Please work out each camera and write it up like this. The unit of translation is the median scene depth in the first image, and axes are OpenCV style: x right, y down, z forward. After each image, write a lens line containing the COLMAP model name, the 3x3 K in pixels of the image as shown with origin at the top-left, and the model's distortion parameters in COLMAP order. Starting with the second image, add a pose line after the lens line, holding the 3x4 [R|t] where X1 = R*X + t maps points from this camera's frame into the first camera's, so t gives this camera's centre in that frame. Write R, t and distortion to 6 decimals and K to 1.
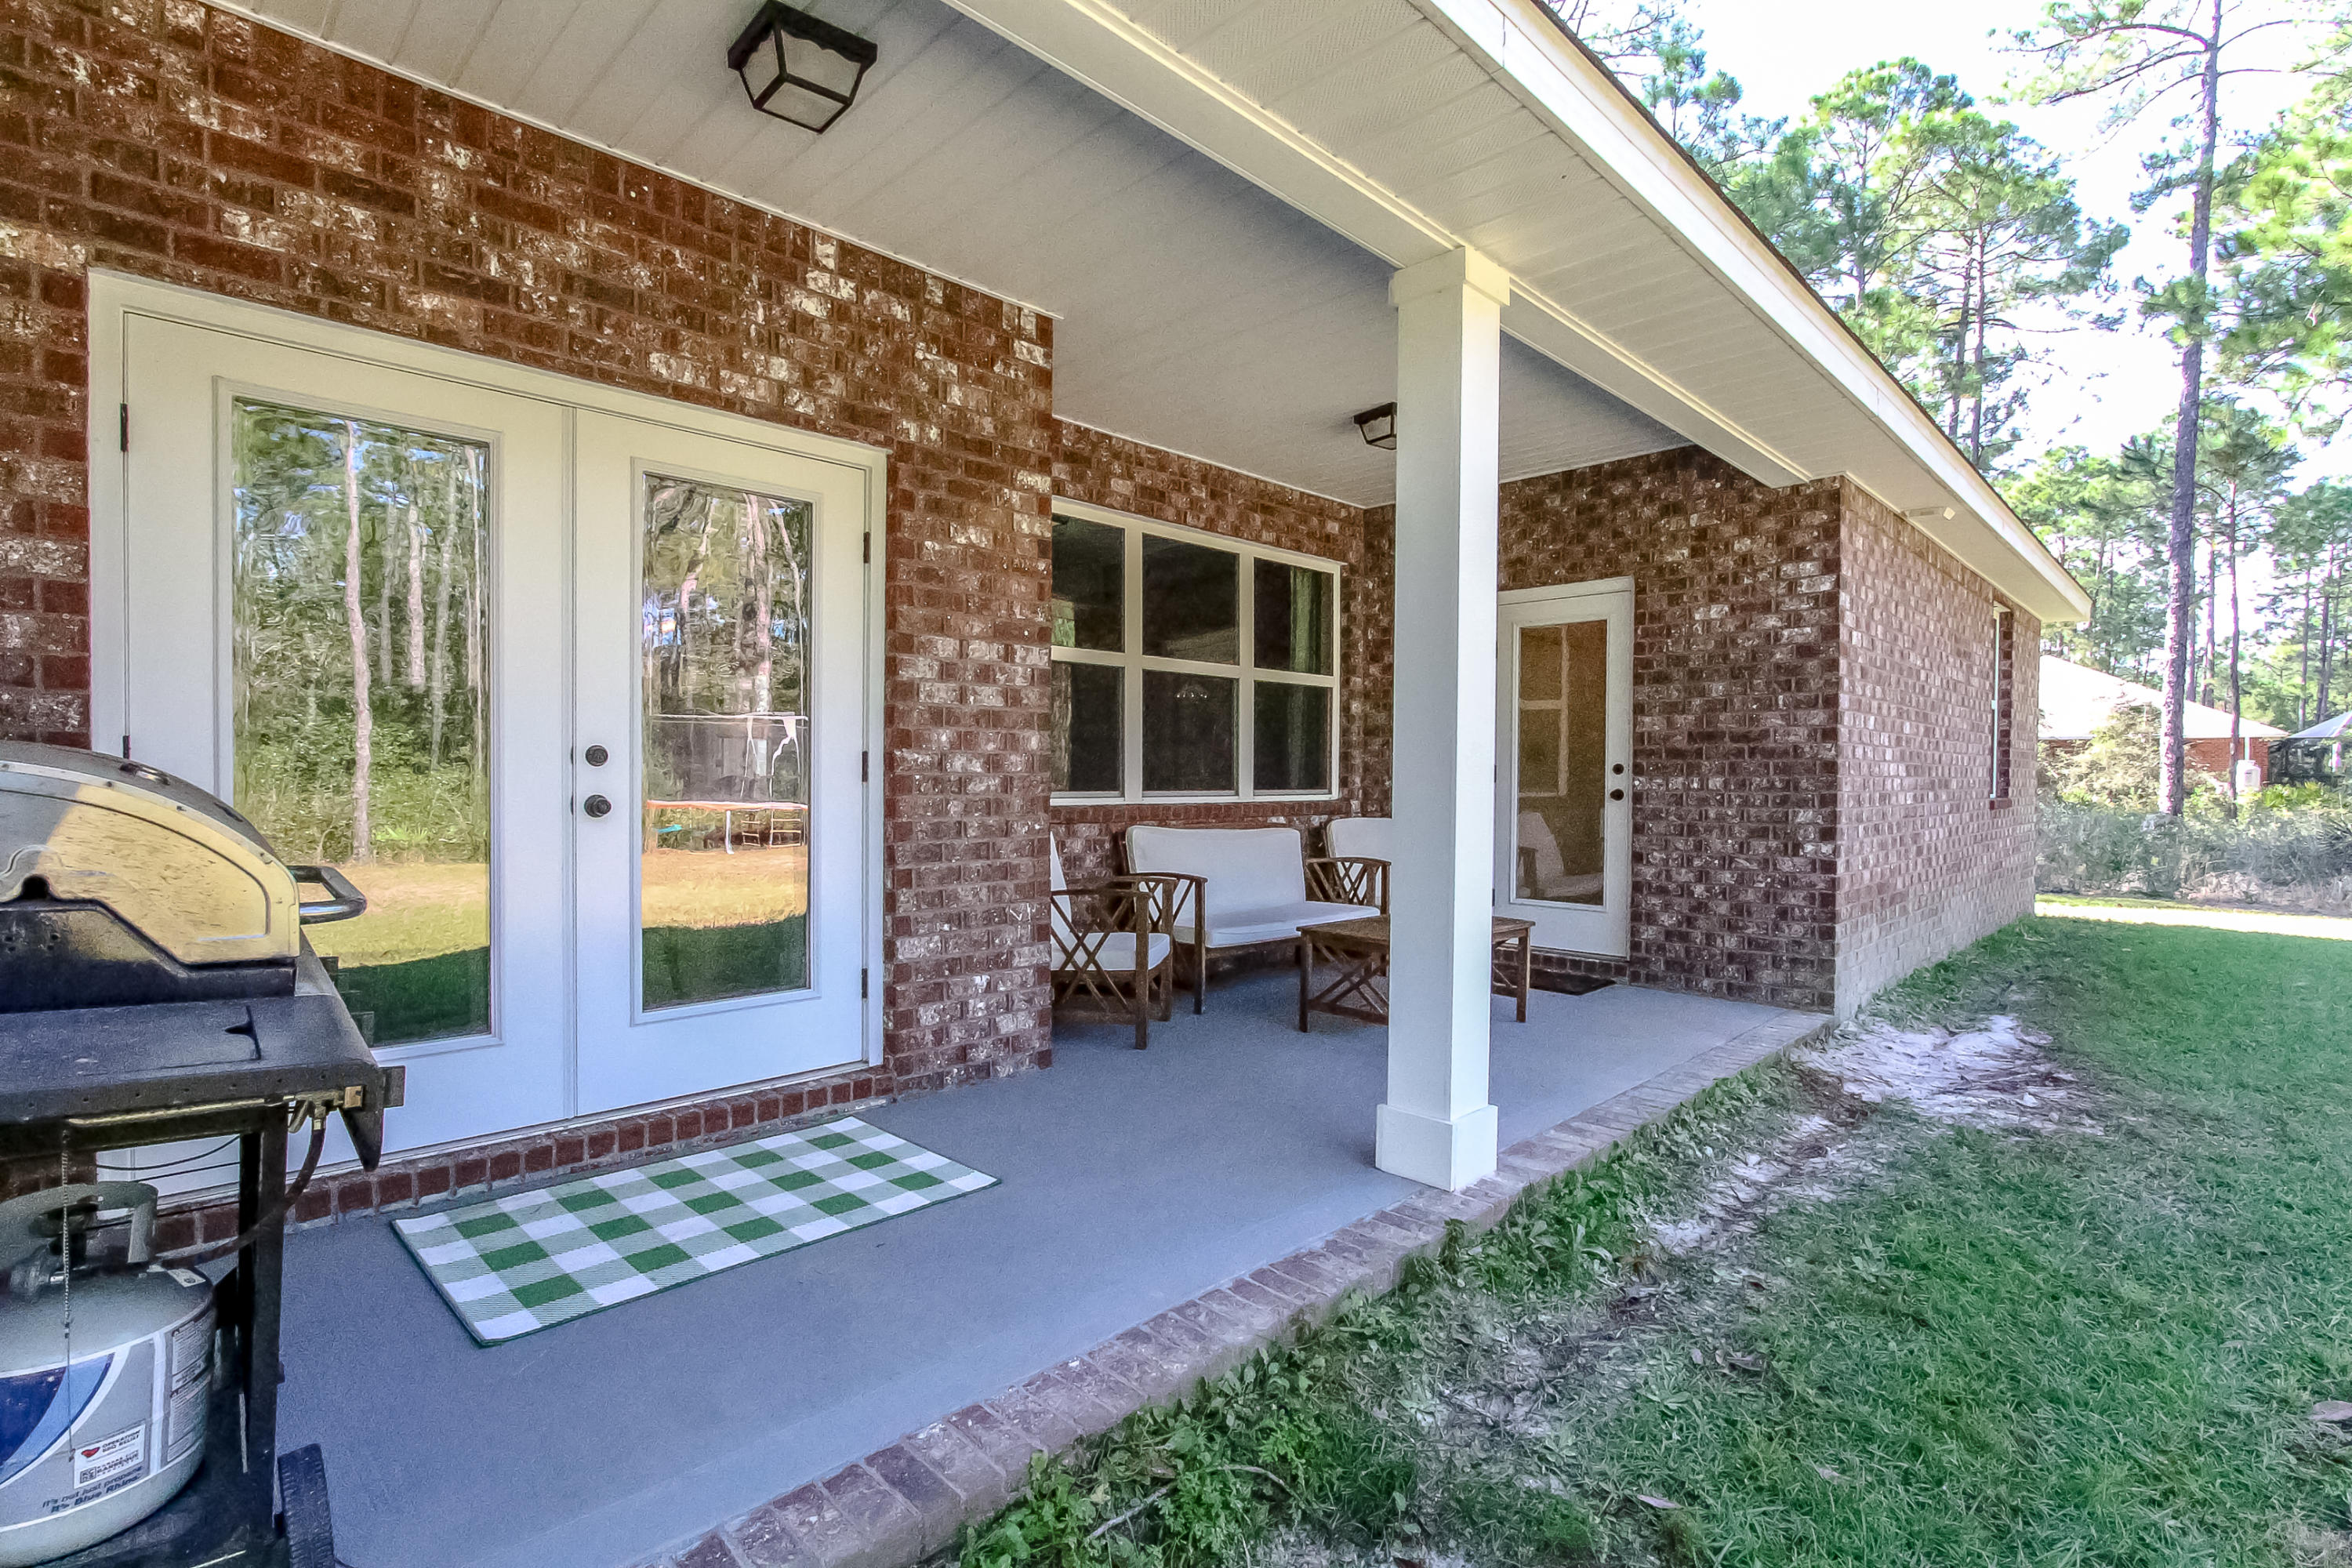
lens RADIAL K [[1103.9, 0, 1170.1], [0, 1103.9, 788.9], [0, 0, 1]] dist [-0.016016, 0.000227]
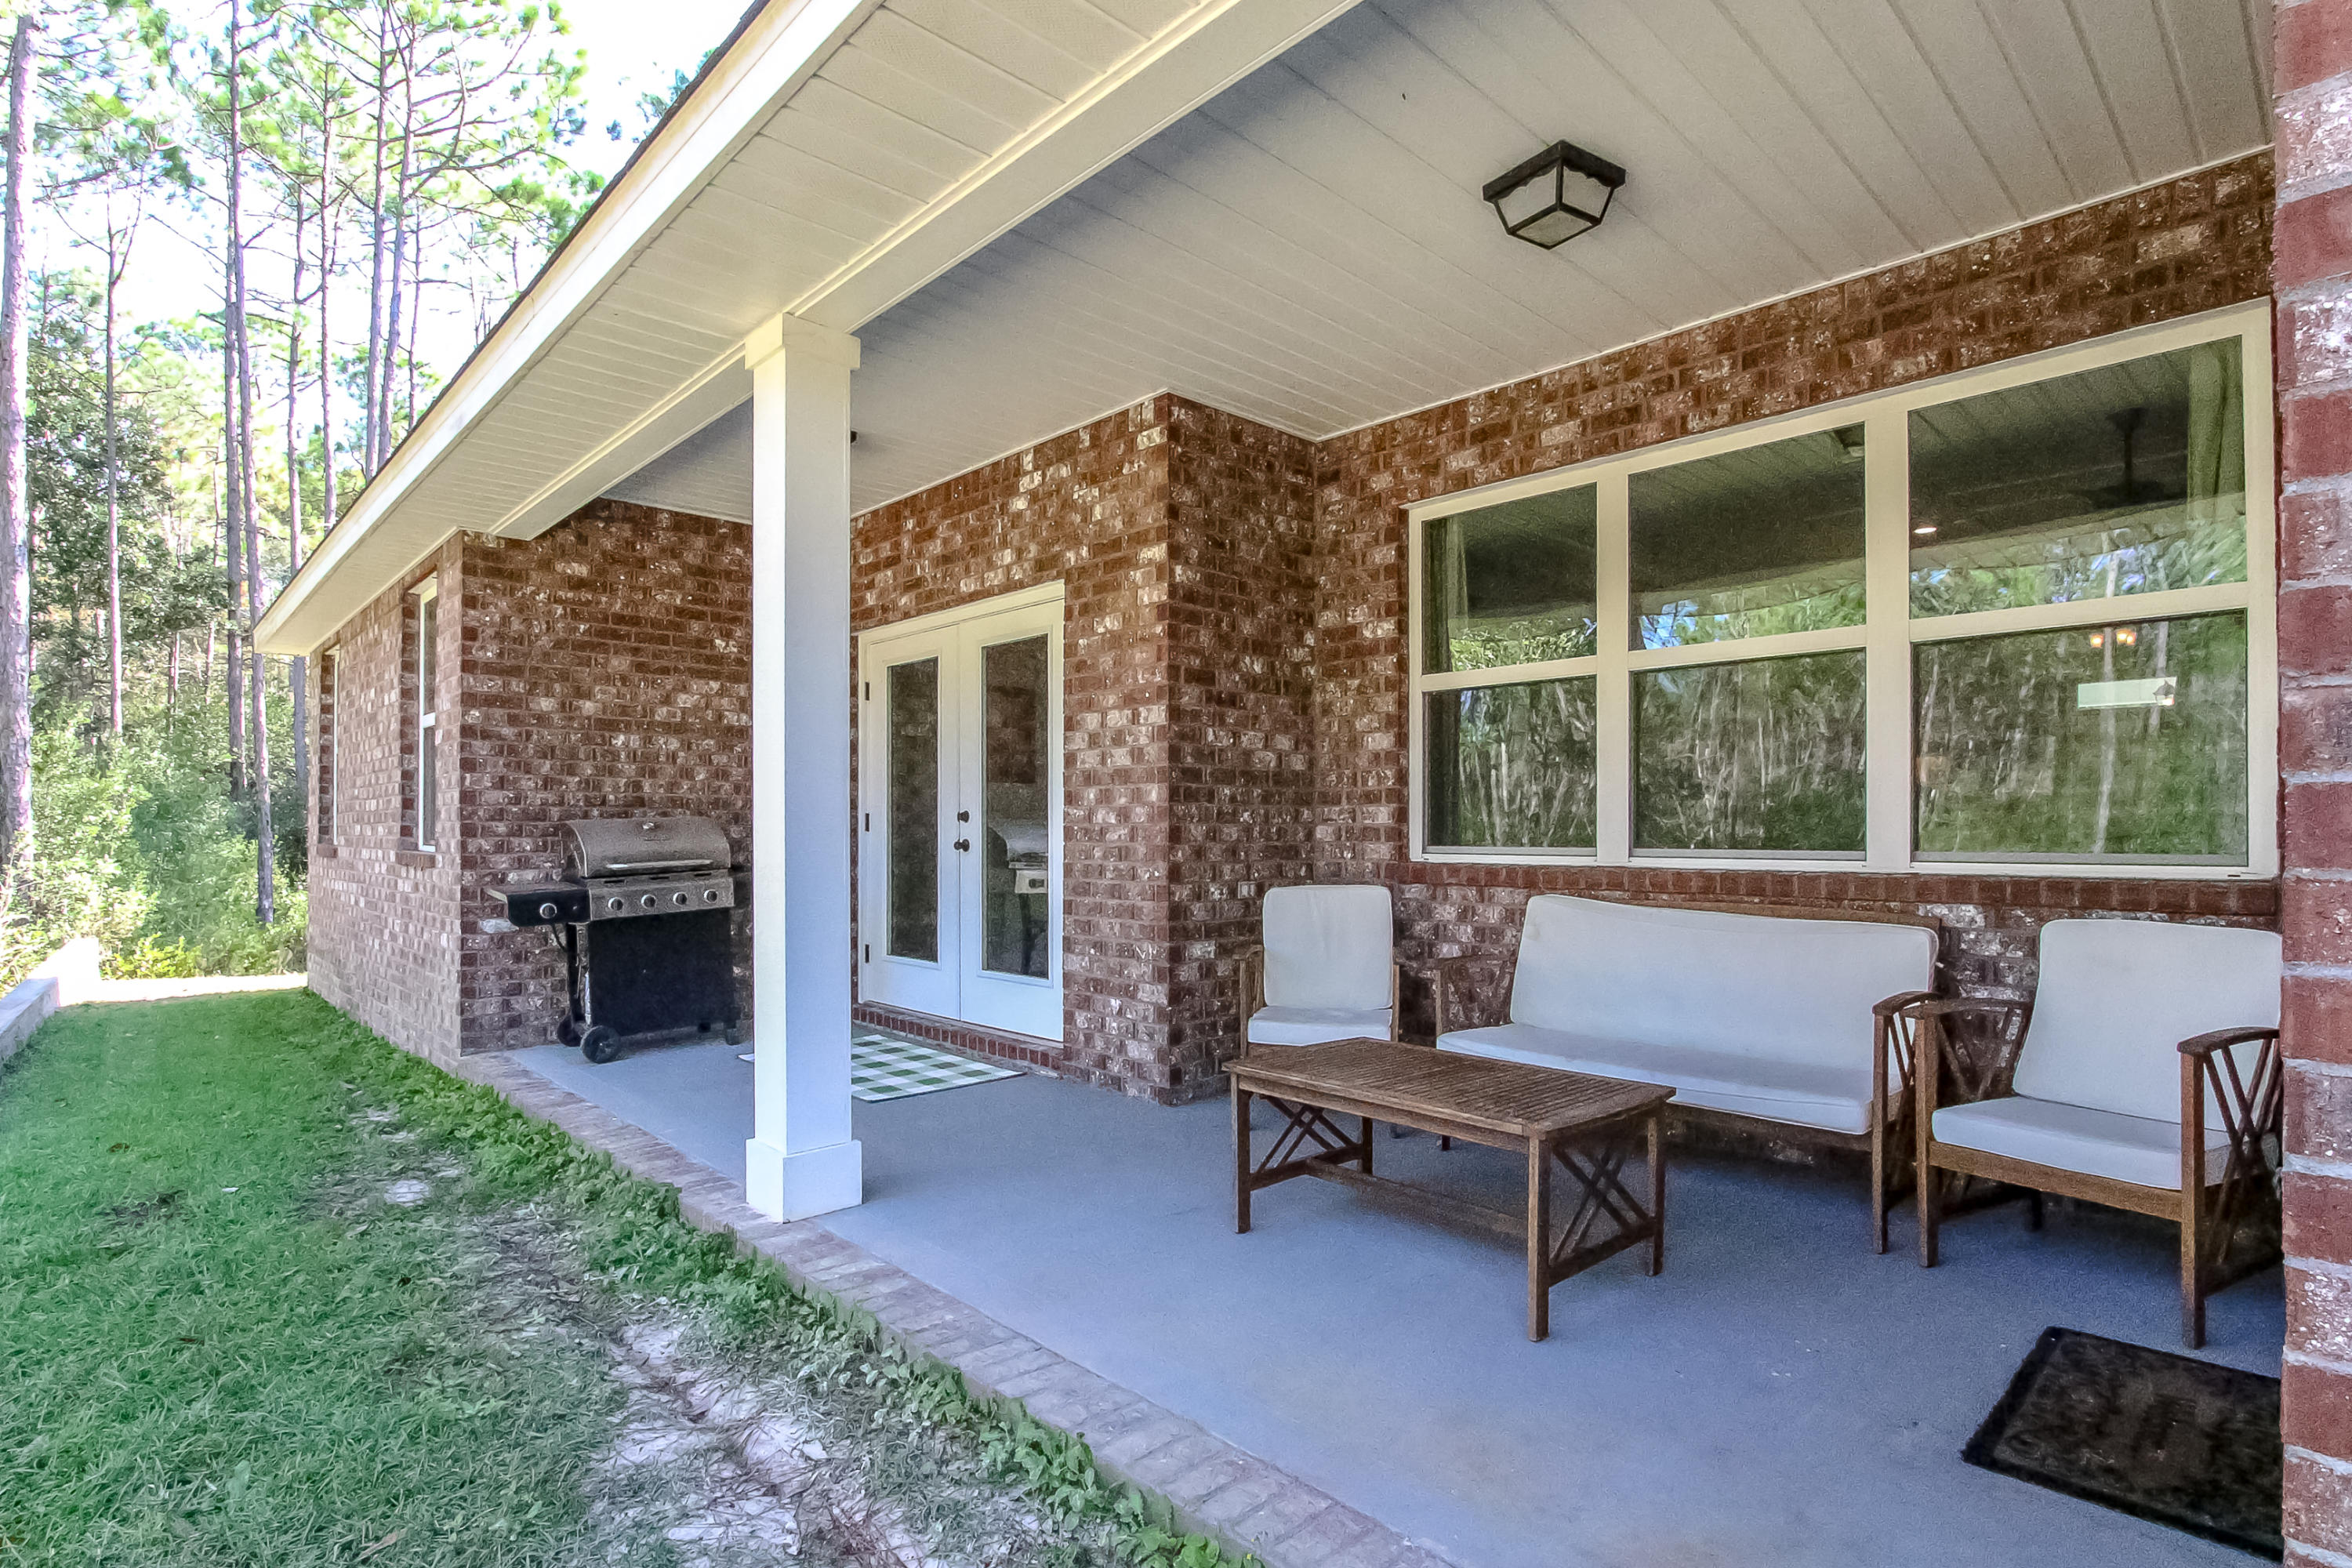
lens RADIAL K [[1173.1, 0, 1170.7], [0, 1173.1, 825.5], [0, 0, 1]] dist [-0.019526, 0.000283]
pose [[-0.033012, -0.012497, -0.999377, 1.072768], [-0.015367, 0.999810, -0.011995, 0.001130], [0.999337, 0.014961, -0.033198, 1.113650]]
